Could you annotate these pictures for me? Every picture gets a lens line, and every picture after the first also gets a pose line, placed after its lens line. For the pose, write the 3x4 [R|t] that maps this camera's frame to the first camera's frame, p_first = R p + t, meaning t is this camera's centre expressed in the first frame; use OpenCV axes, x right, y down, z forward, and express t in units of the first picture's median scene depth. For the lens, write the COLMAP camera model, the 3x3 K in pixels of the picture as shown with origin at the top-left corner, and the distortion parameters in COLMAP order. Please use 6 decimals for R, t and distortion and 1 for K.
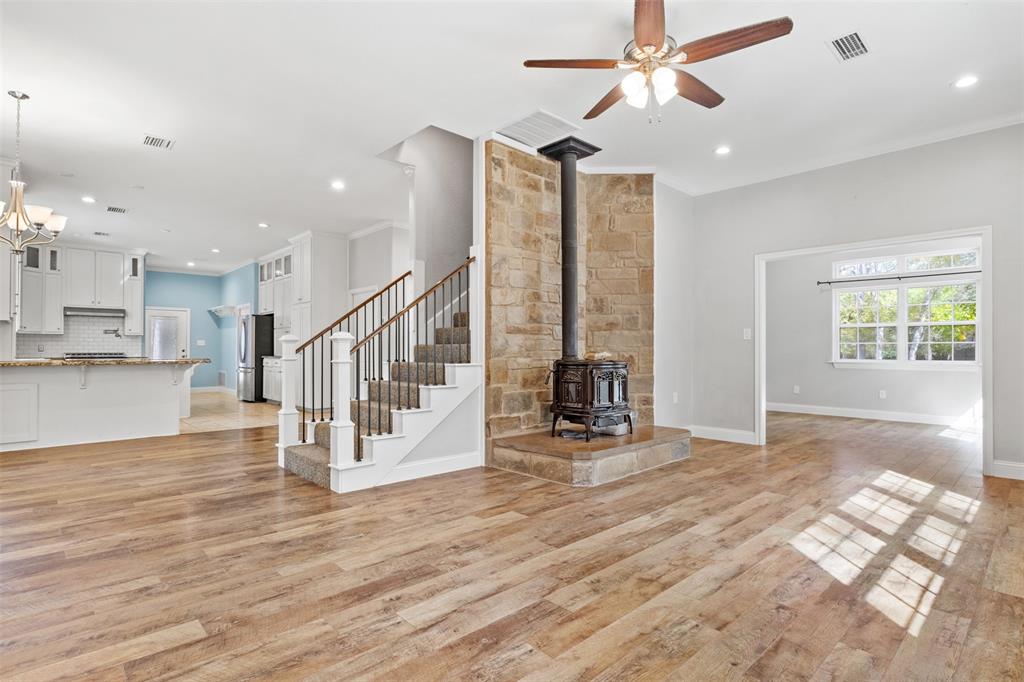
lens RADIAL K [[523.0, 0, 511.2], [0, 523.0, 344.1], [0, 0, 1]] dist [-0.002001, -0.000854]
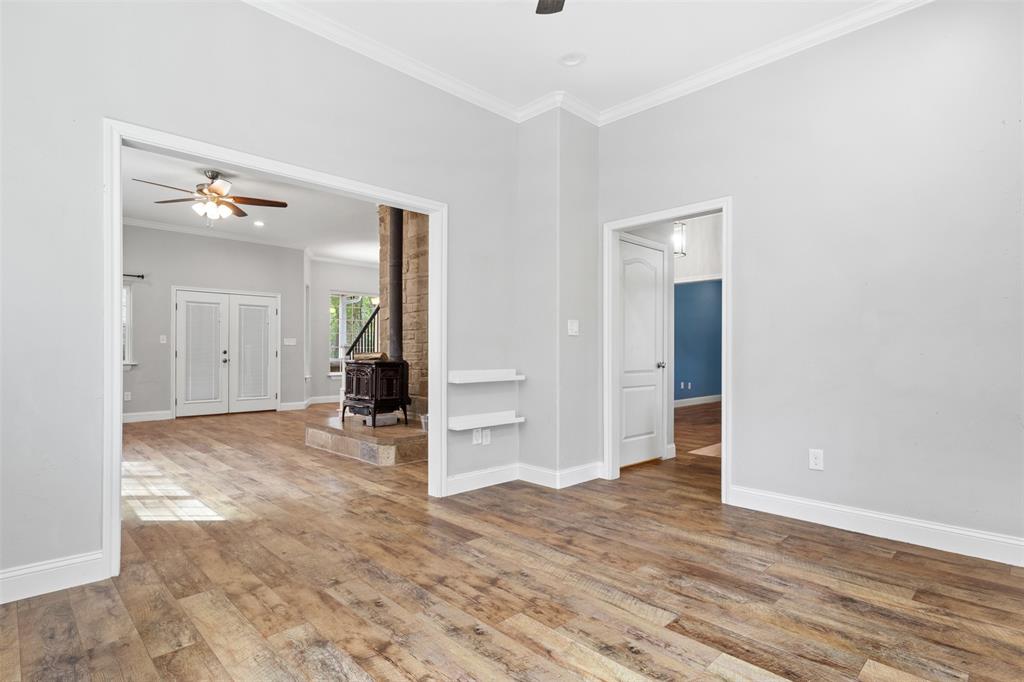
lens RADIAL K [[523.0, 0, 511.1], [0, 523.0, 345.9], [0, 0, 1]] dist [-0.002001, -0.000854]
pose [[0.021532, -0.018808, -0.999591, 0.287593], [0.004118, 0.999816, -0.018724, 0.042734], [0.999760, -0.003713, 0.021605, 0.535202]]
